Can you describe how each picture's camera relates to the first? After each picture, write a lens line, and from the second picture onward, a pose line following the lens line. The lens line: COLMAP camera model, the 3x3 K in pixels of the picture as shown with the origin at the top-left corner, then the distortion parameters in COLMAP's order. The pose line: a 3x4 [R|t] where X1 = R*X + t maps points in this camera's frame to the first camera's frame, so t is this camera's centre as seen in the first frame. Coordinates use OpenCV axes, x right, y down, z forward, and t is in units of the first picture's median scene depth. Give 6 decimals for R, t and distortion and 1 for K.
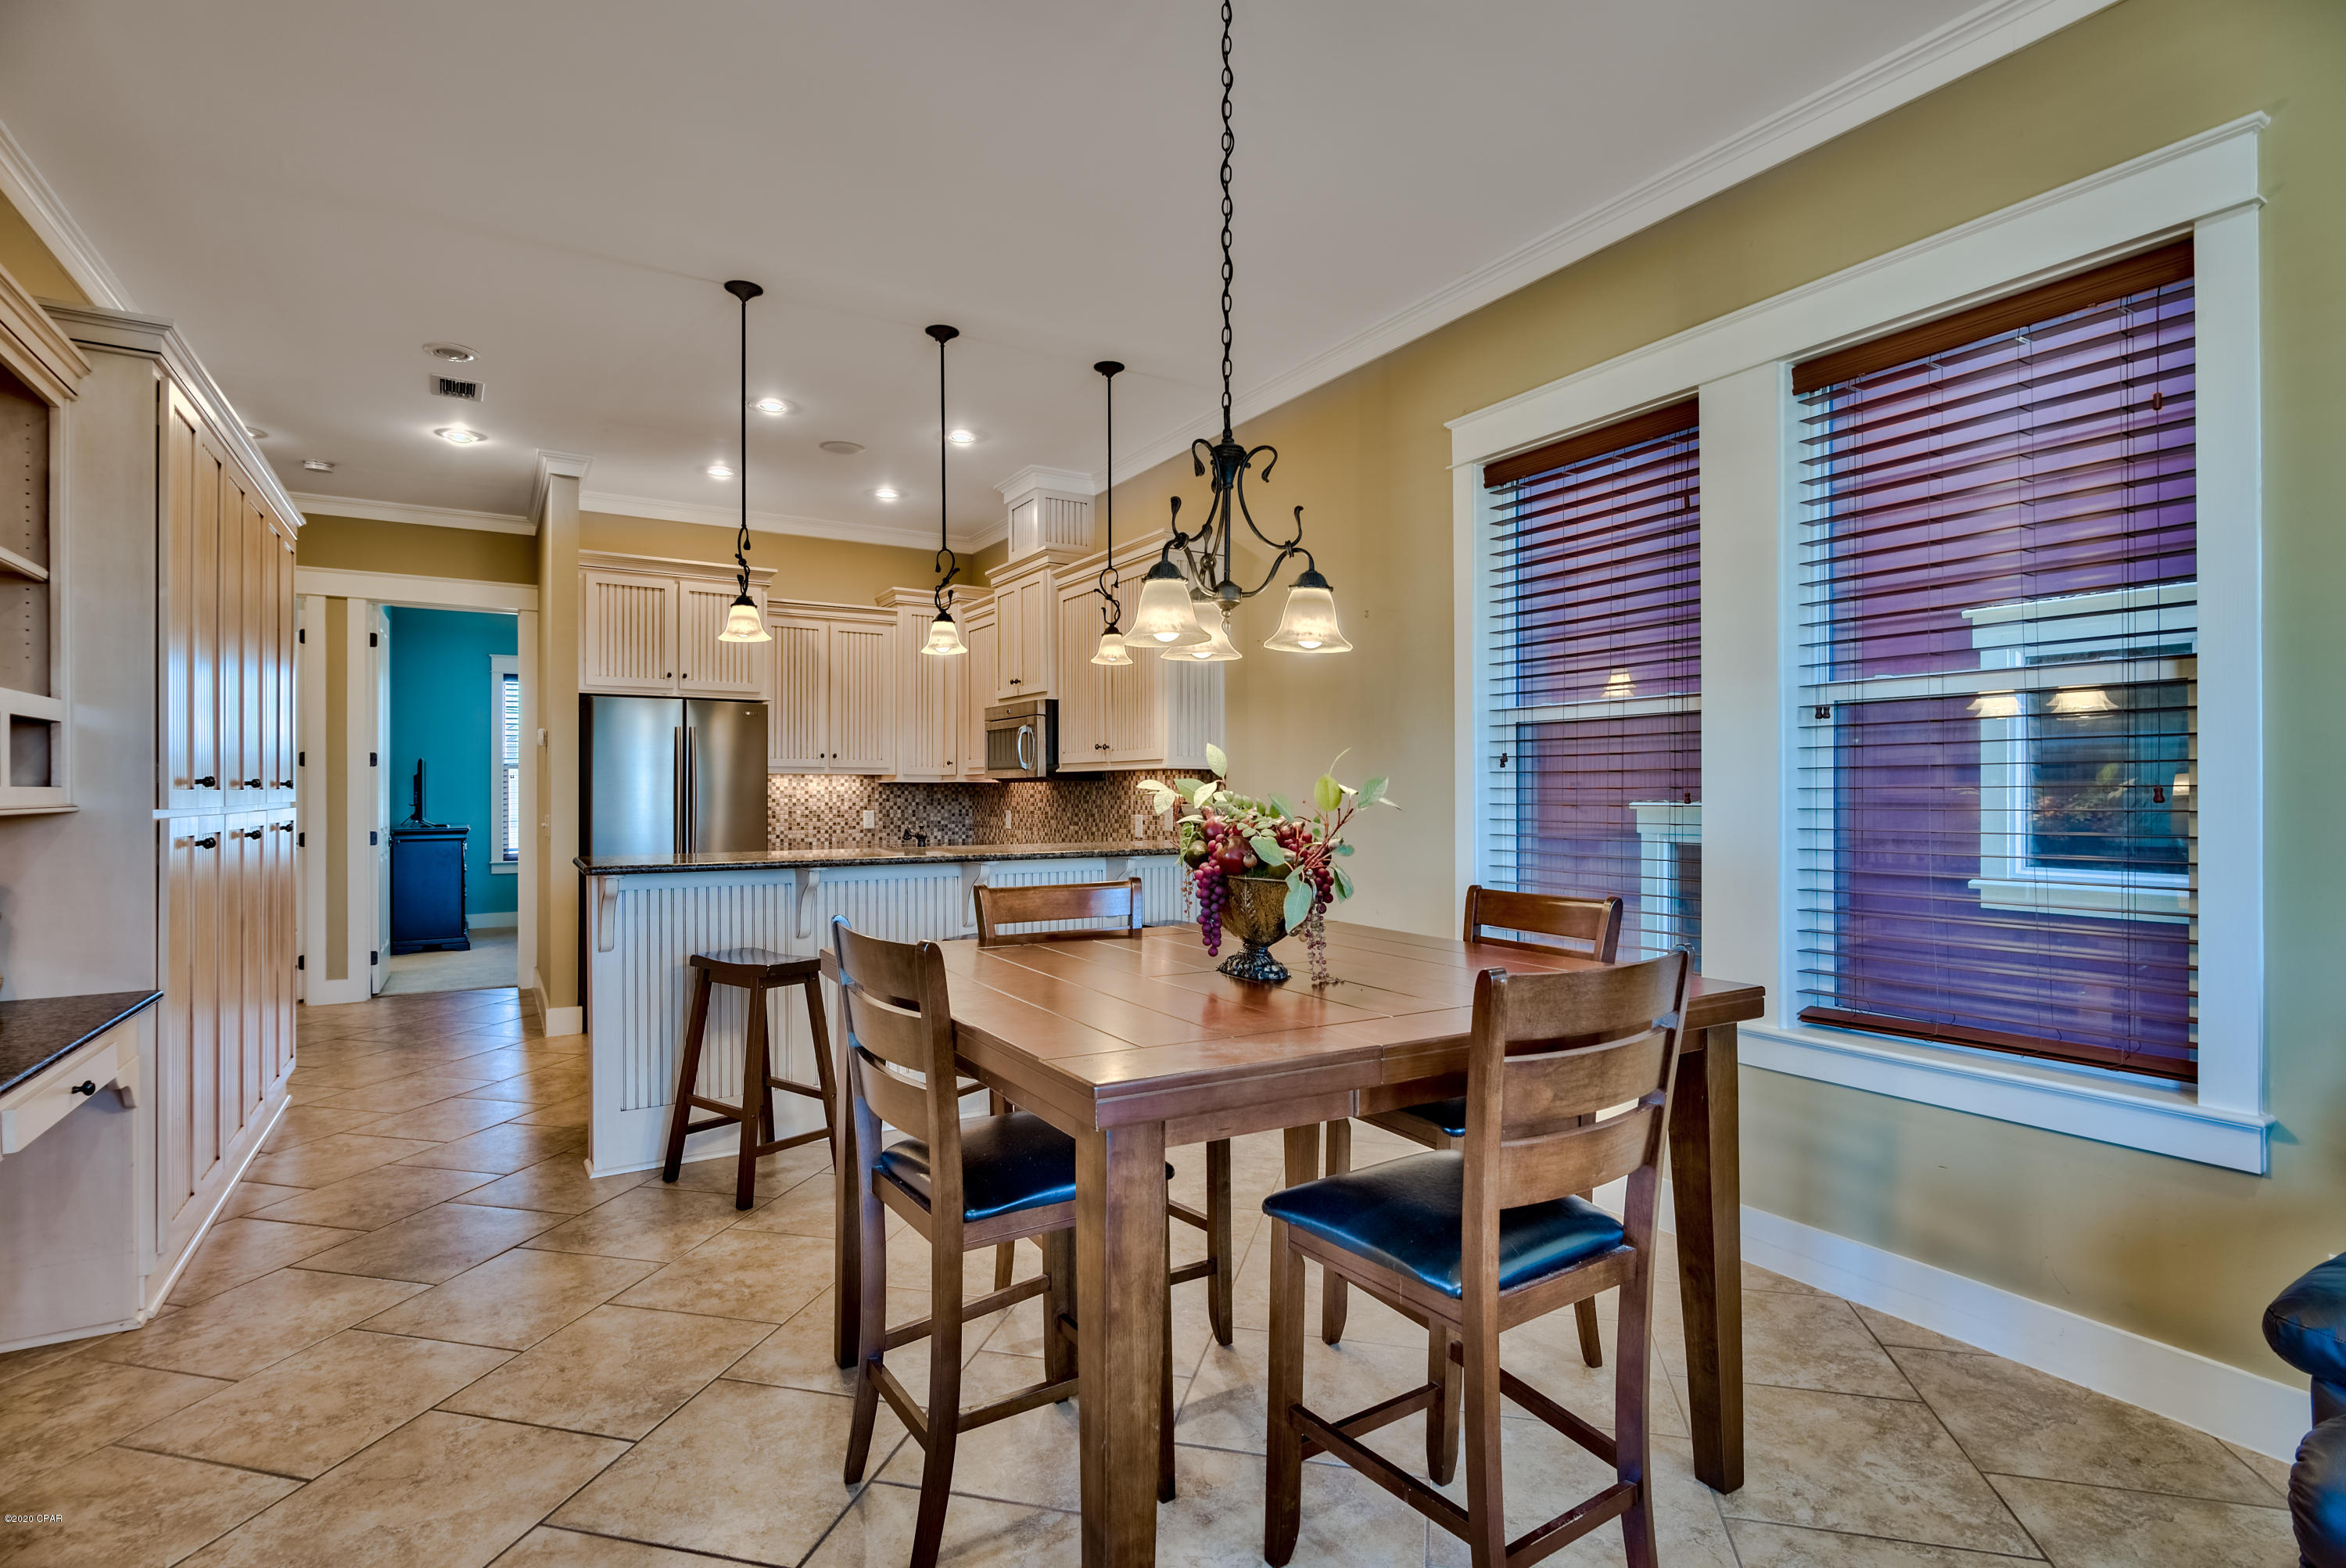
lens RADIAL K [[1163.2, 0, 1181.1], [0, 1163.2, 798.0], [0, 0, 1]] dist [-0.005540, -0.000247]
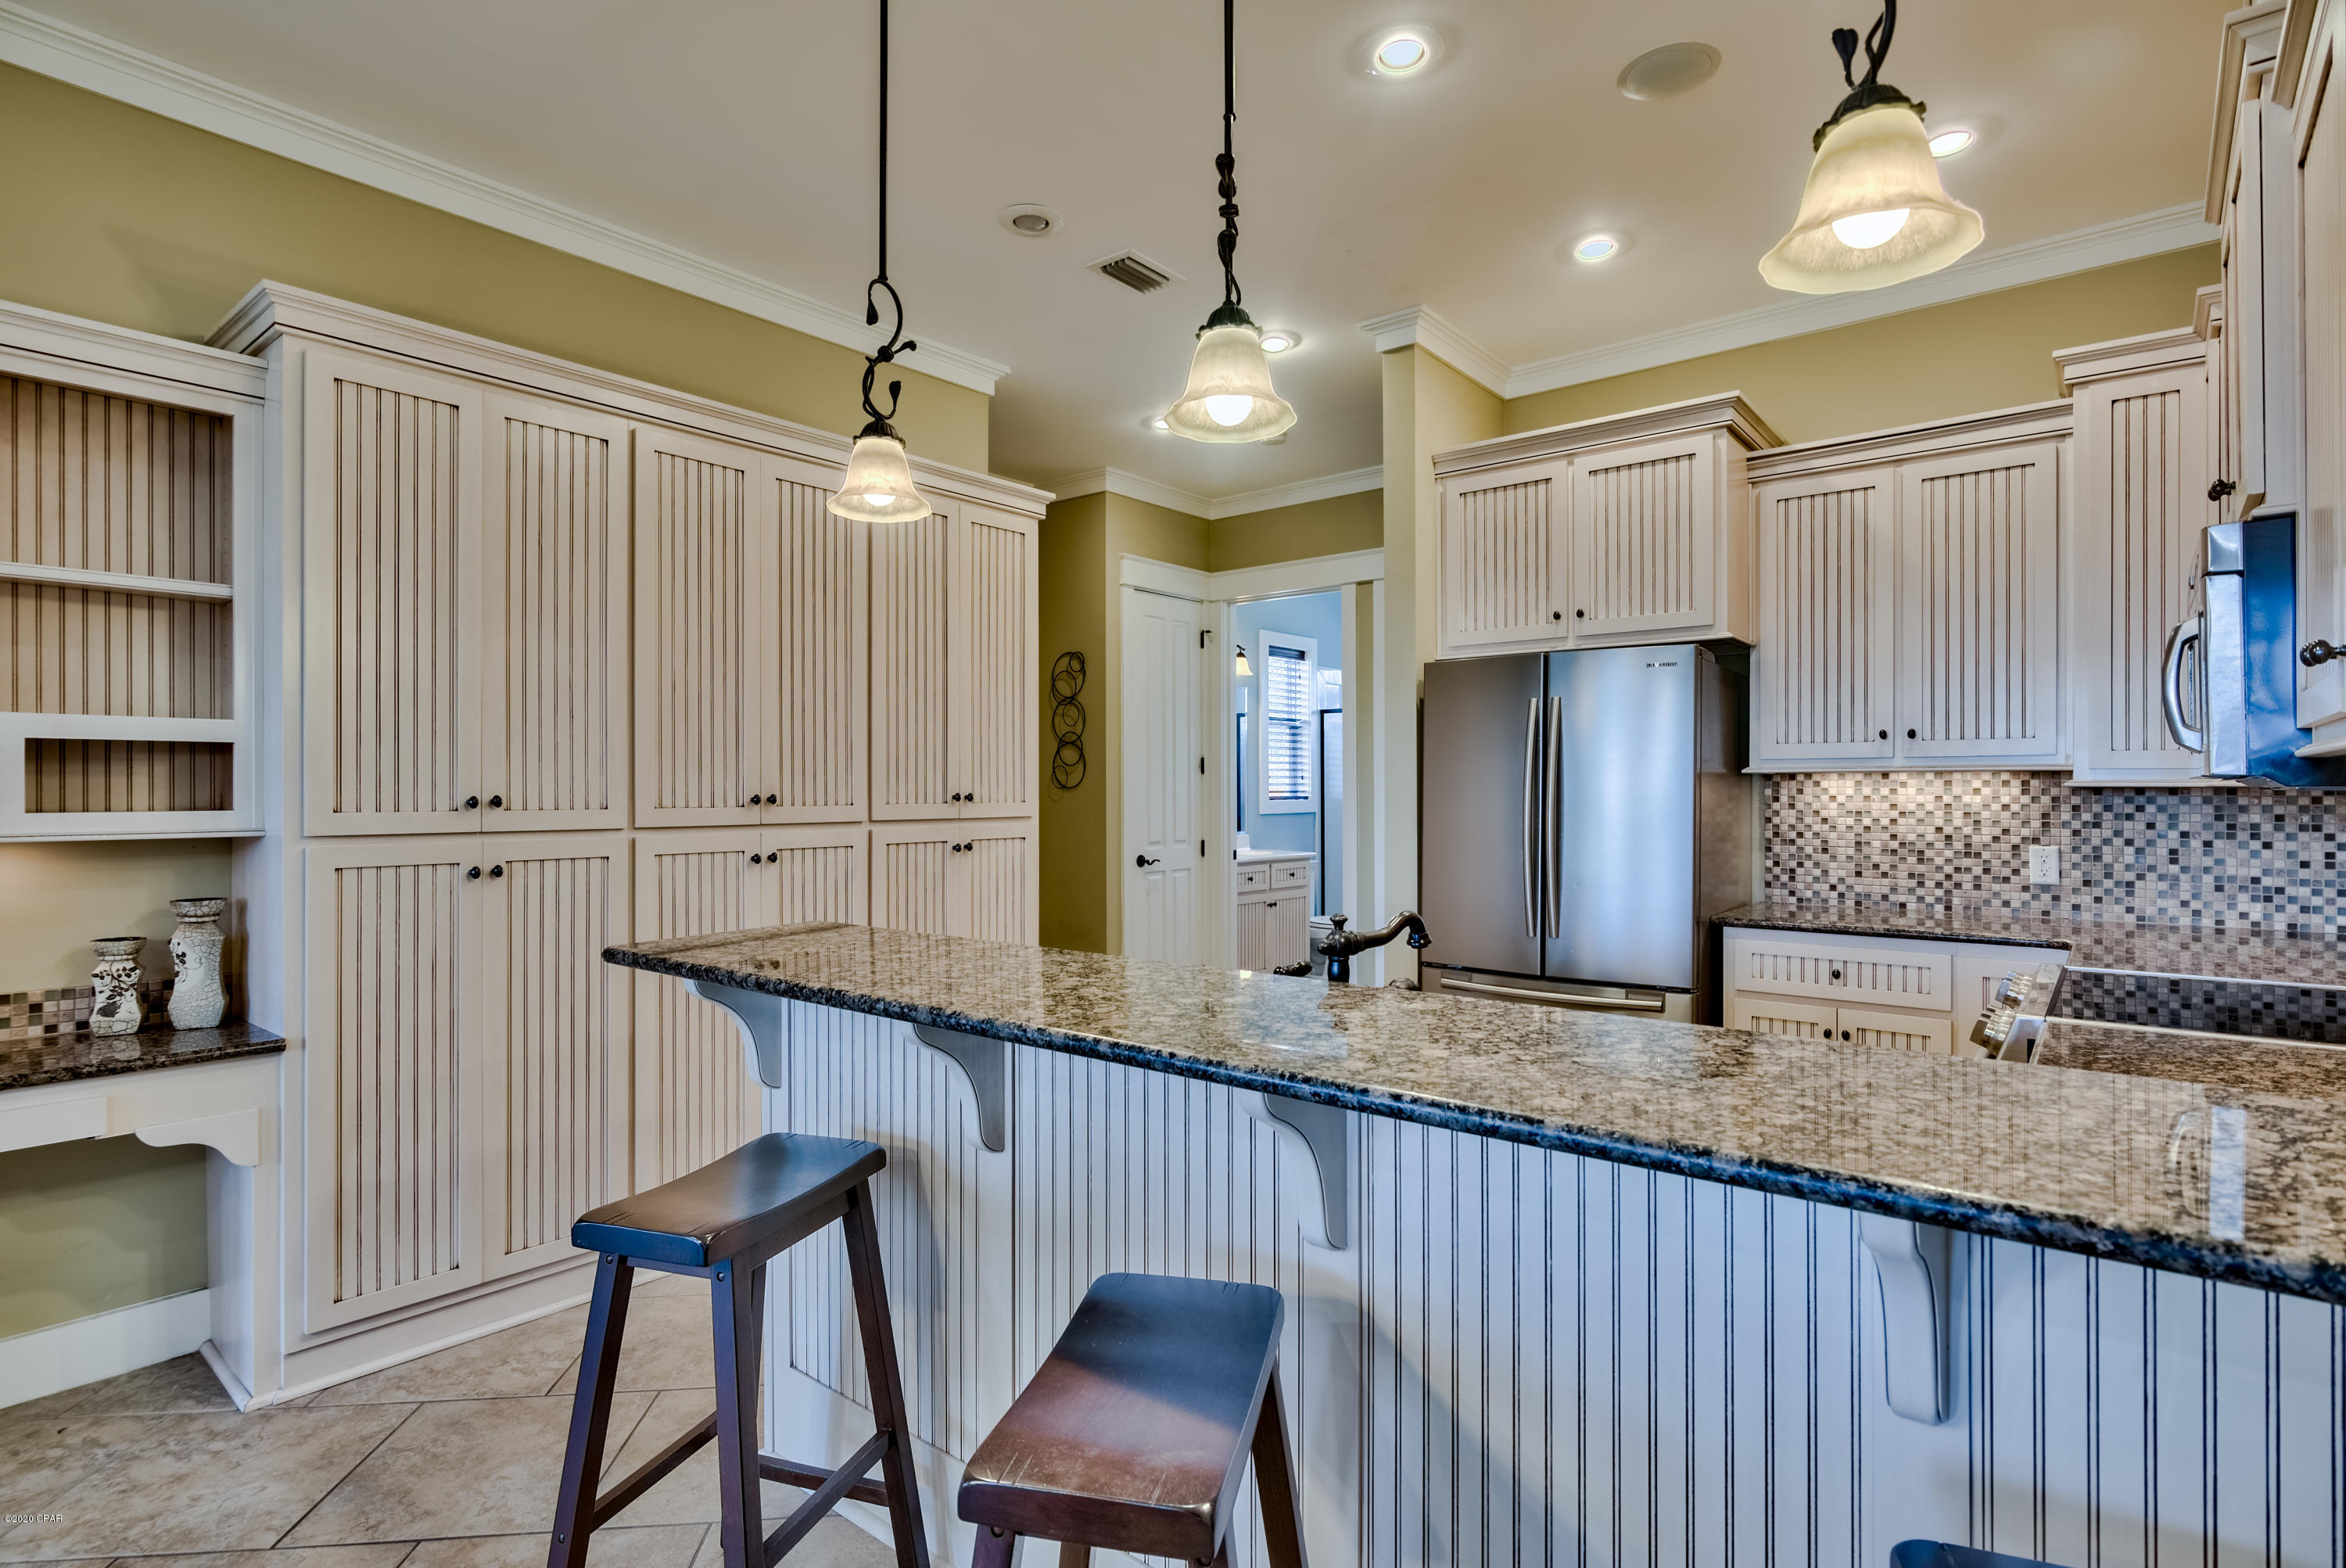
lens RADIAL K [[1163.2, 0, 1155.7], [0, 1163.2, 792.1], [0, 0, 1]] dist [-0.005540, -0.000247]
pose [[0.313868, 0.001677, -0.949465, 0.084451], [-0.002808, 0.999996, 0.000837, -0.013381], [0.949463, 0.002404, 0.313871, 0.650102]]
